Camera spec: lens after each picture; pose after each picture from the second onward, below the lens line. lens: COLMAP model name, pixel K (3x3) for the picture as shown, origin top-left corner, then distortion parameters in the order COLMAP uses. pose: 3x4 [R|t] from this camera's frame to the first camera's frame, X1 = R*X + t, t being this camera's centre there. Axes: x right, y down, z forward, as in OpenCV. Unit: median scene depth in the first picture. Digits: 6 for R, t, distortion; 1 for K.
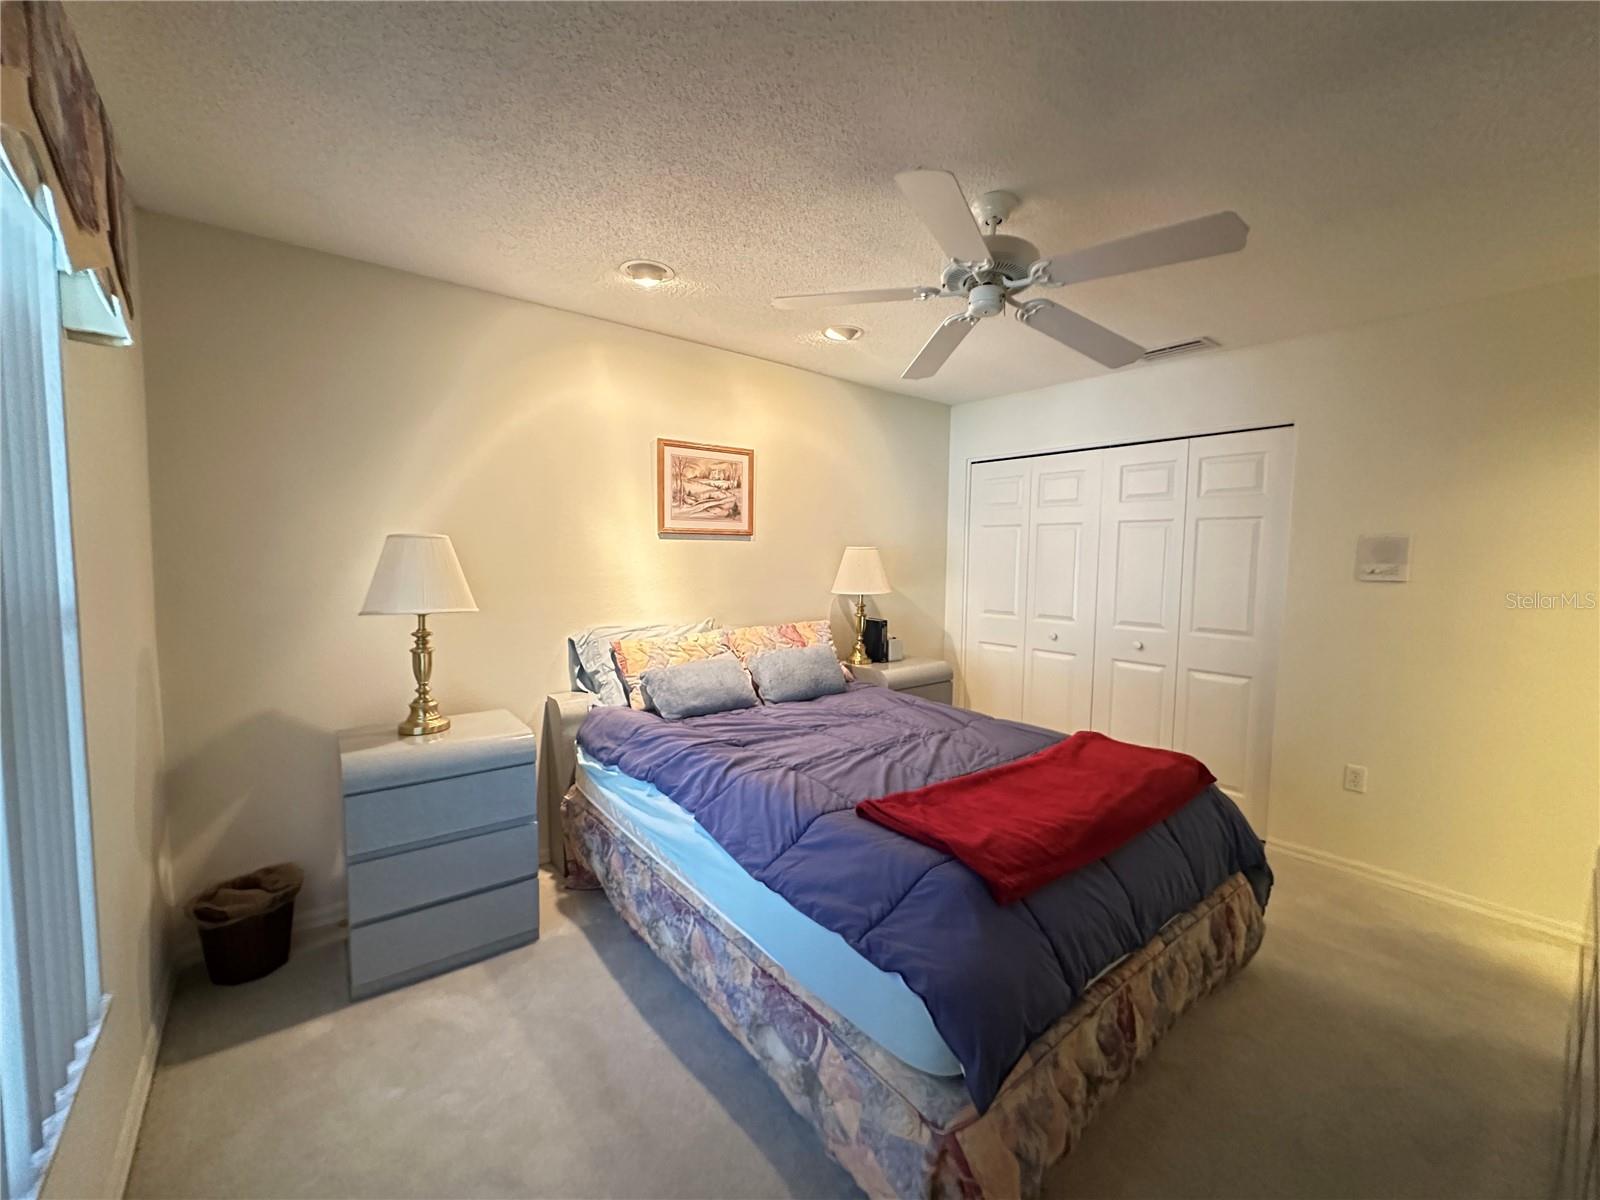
lens RADIAL K [[638.4, 0, 796.0], [0, 638.4, 598.1], [0, 0, 1]] dist [-0.006452, 0.001721]
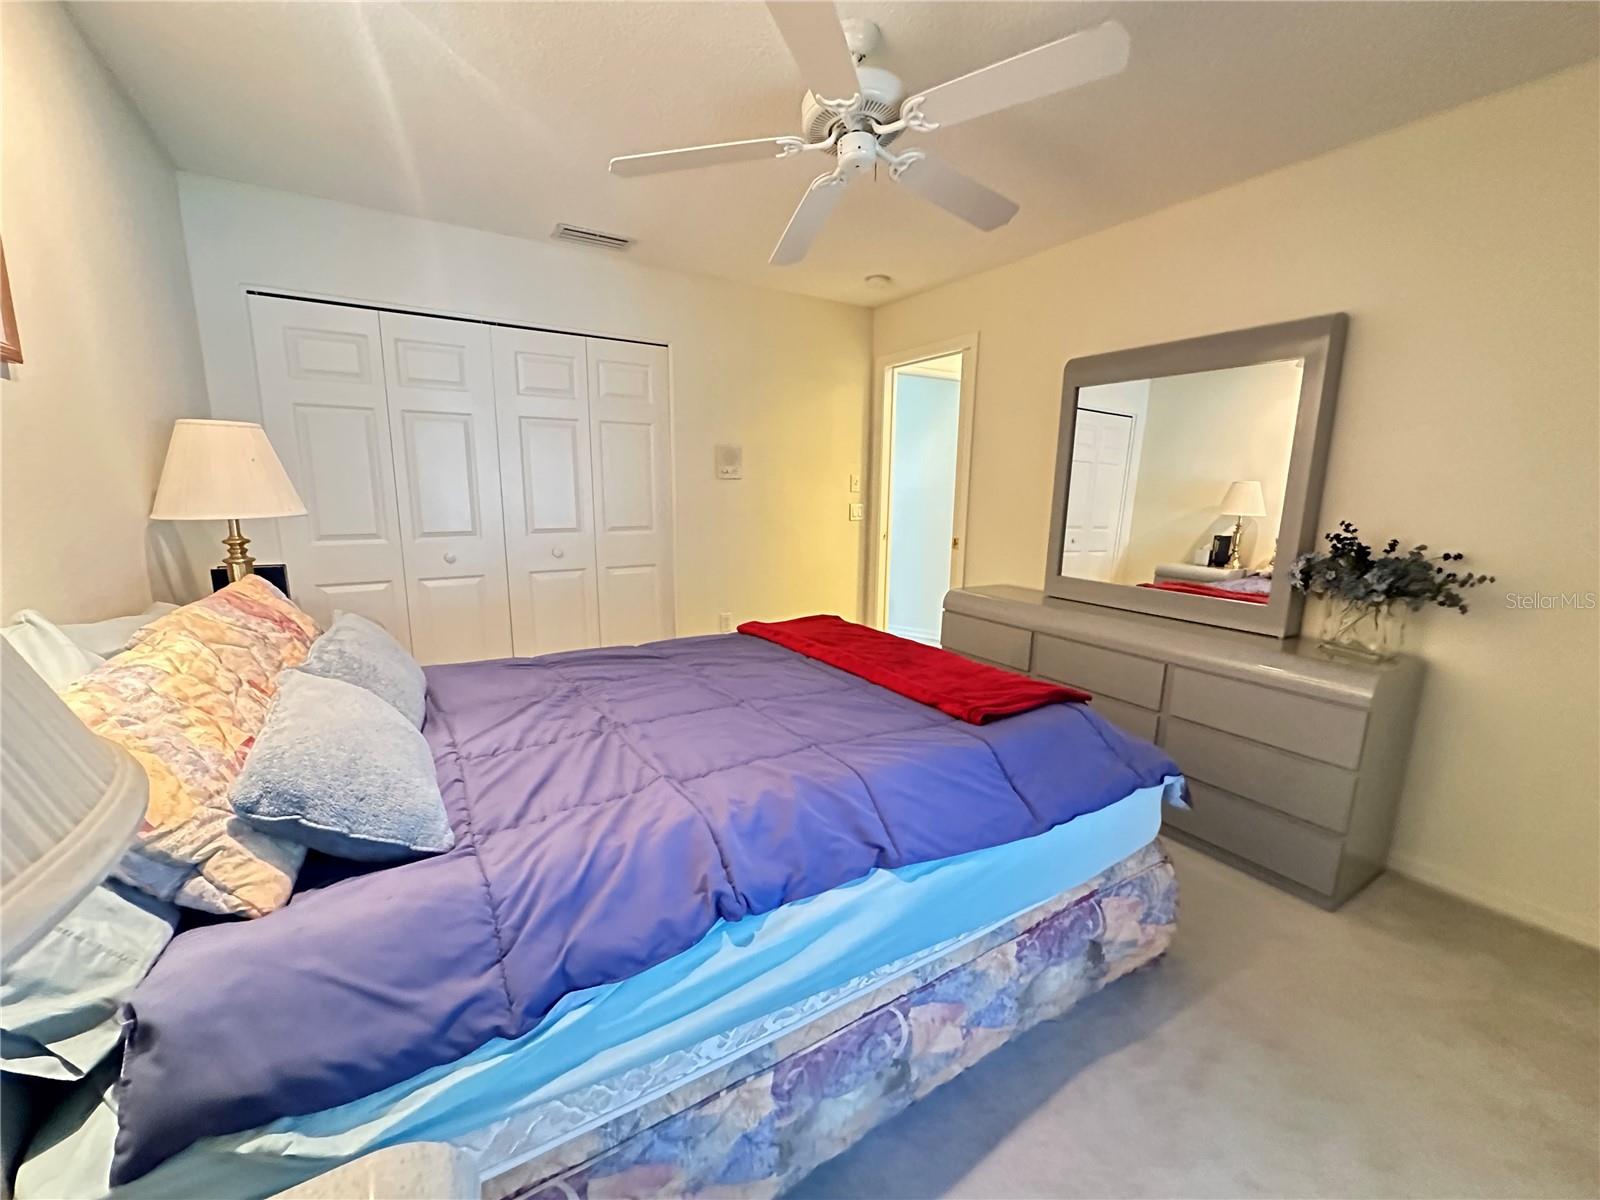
lens RADIAL K [[638.4, 0, 803.1], [0, 638.4, 599.1], [0, 0, 1]] dist [-0.006452, 0.001721]
pose [[0.115232, -0.188503, 0.975289, -0.410867], [0.057423, 0.981451, 0.182910, -0.011709], [-0.991677, 0.034927, 0.123919, 0.580702]]
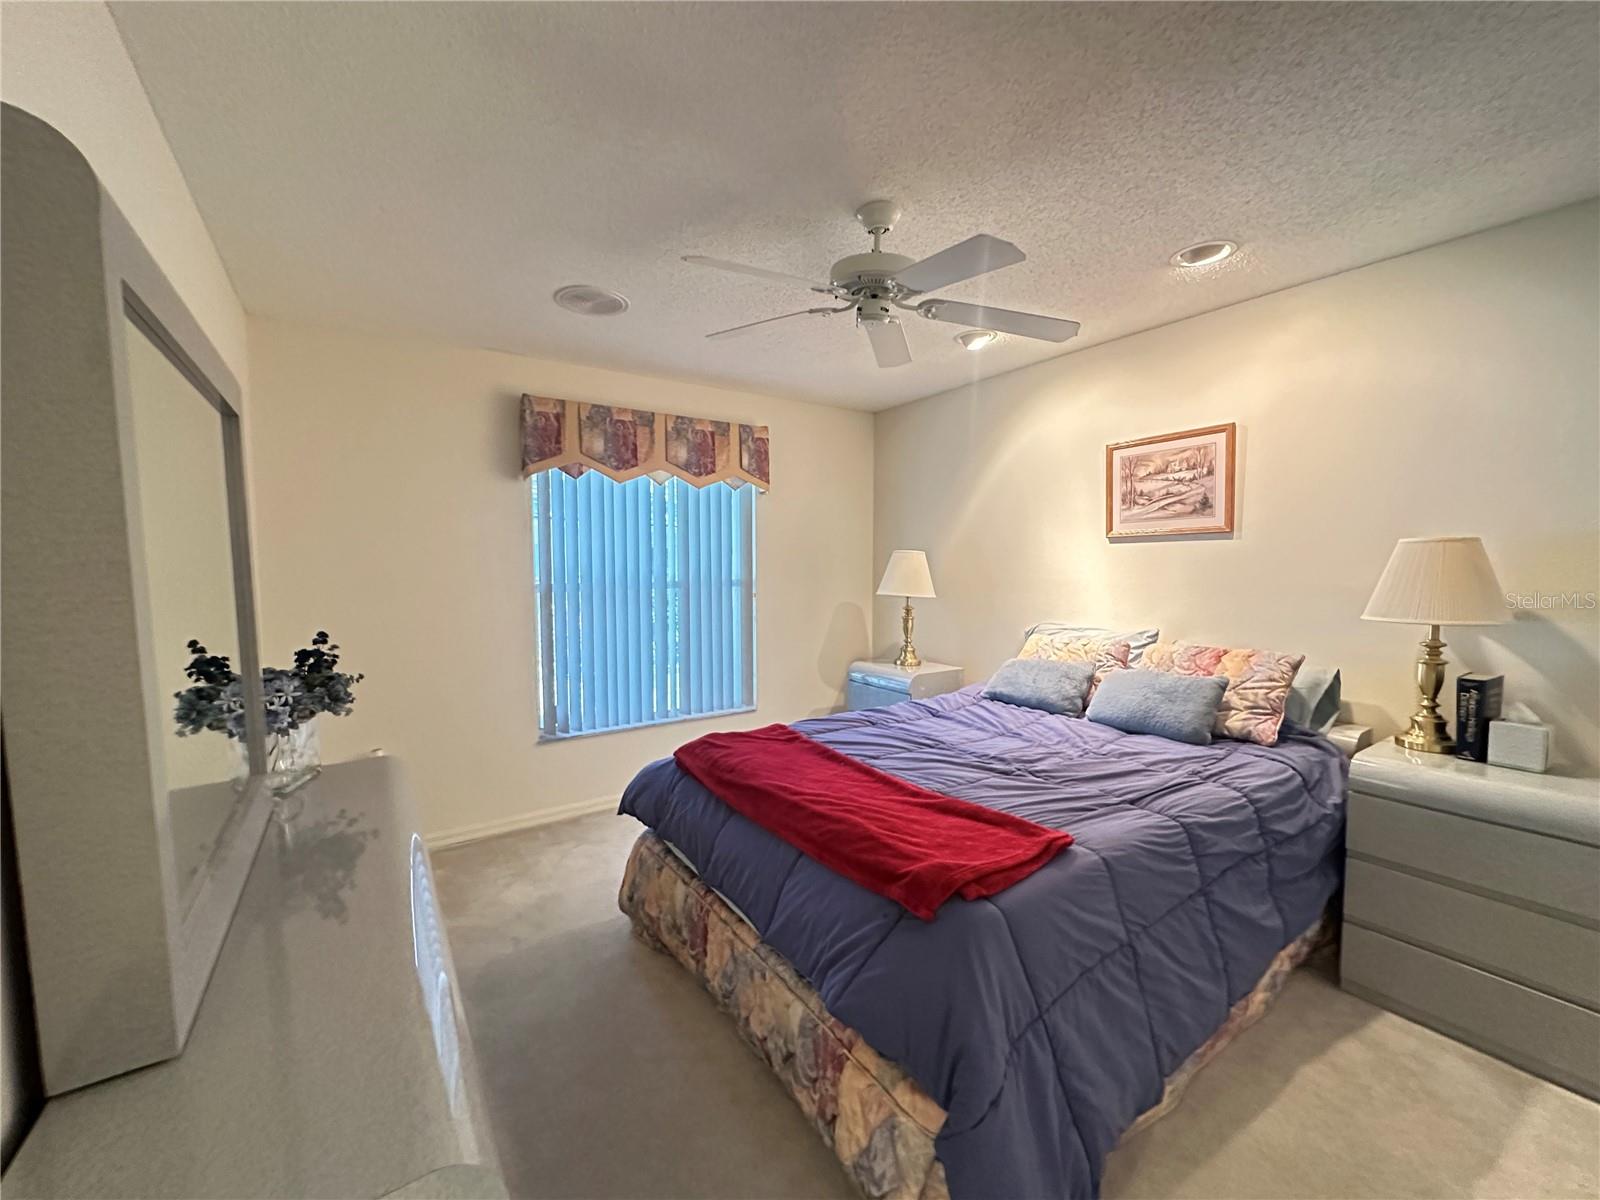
lens RADIAL K [[638.4, 0, 792.5], [0, 638.4, 603.9], [0, 0, 1]] dist [-0.006452, 0.001721]
pose [[-0.092442, 0.059302, -0.993951, 0.816080], [-0.050283, 0.996673, 0.064141, -0.036316], [0.994448, 0.055908, -0.089153, 0.579726]]
